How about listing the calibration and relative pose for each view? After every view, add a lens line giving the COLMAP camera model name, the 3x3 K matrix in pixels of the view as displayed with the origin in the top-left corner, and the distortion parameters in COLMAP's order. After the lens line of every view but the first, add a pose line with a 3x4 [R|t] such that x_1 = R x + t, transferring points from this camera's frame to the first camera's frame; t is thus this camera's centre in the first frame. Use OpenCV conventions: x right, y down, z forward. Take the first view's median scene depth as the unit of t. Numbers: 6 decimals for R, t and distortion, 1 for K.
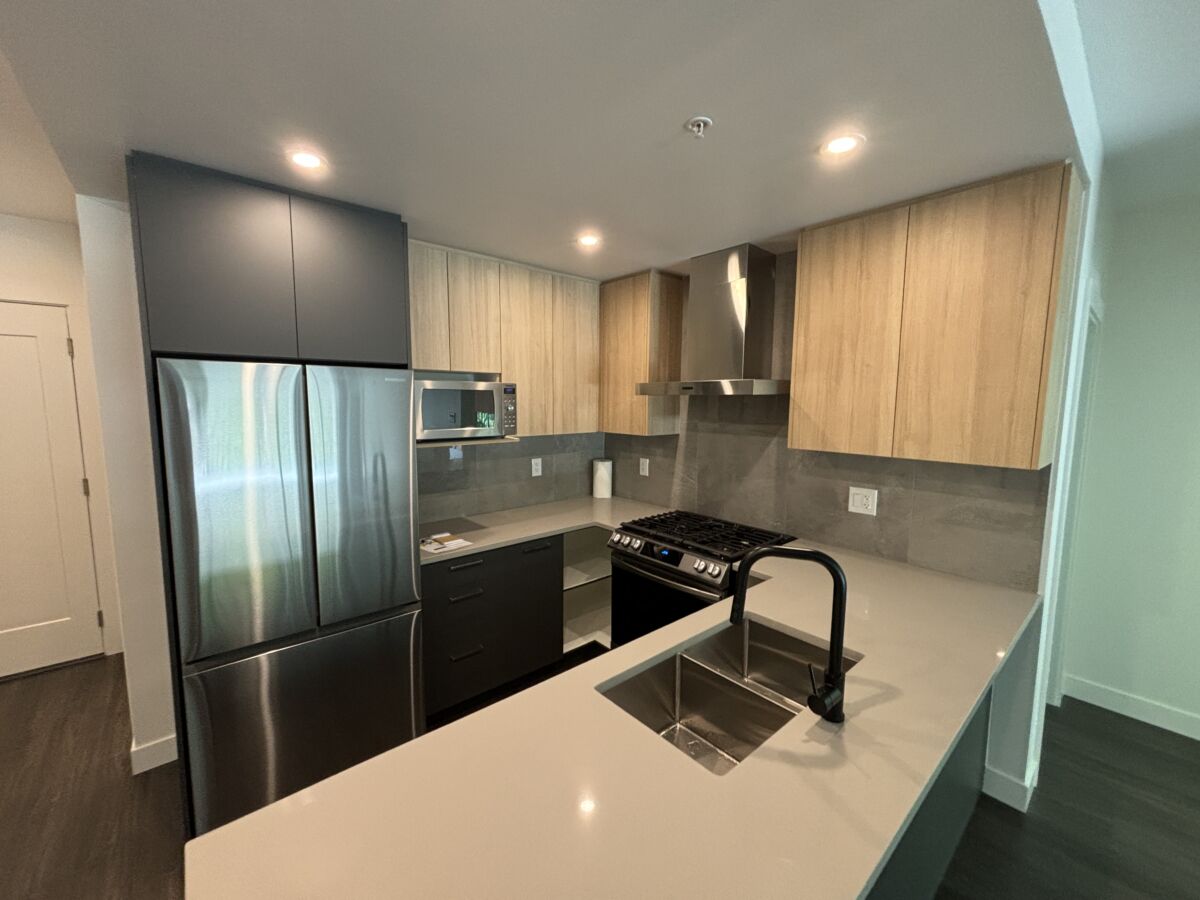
lens RADIAL K [[477.1, 0, 603.0], [0, 477.1, 451.6], [0, 0, 1]] dist [0.001348, 0.002279]
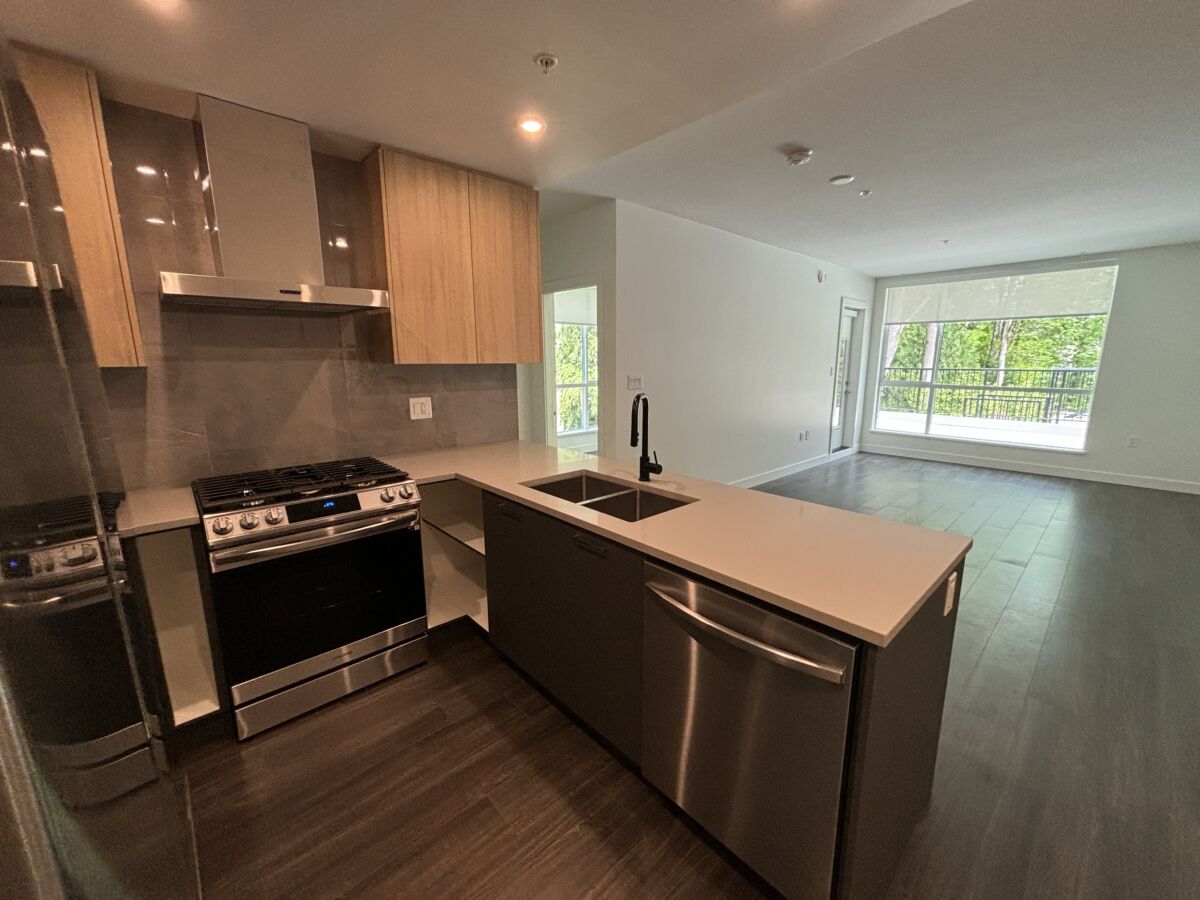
lens RADIAL K [[477.1, 0, 603.0], [0, 477.1, 451.2], [0, 0, 1]] dist [0.001348, 0.002279]
pose [[-0.012736, -0.204232, 0.978840, -0.663085], [0.112127, 0.972453, 0.204359, 0.014205], [-0.993612, 0.112357, 0.010514, 0.548200]]
